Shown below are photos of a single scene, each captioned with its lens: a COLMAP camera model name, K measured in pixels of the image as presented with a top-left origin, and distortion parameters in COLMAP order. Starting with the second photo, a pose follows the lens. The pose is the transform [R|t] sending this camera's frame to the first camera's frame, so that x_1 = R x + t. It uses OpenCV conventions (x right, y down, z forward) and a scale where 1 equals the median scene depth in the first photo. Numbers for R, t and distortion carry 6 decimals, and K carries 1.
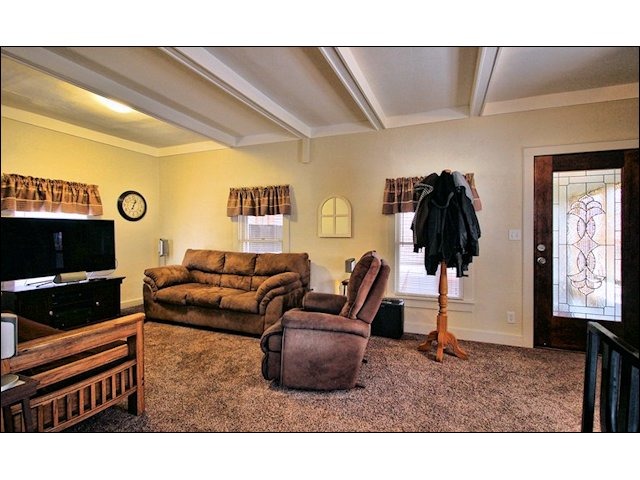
lens RADIAL K [[314.0, 0, 319.1], [0, 314.0, 236.4], [0, 0, 1]] dist [0.005641, -0.003313]
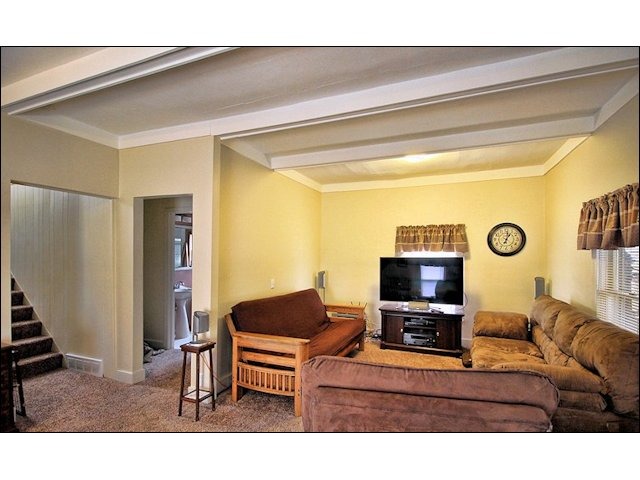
lens RADIAL K [[314.0, 0, 319.4], [0, 314.0, 245.0], [0, 0, 1]] dist [0.005641, -0.003313]
pose [[-0.019672, -0.034302, -0.999218, 0.338996], [-0.012081, 0.999346, -0.034068, -0.045515], [0.999733, 0.011402, -0.020073, 0.499668]]
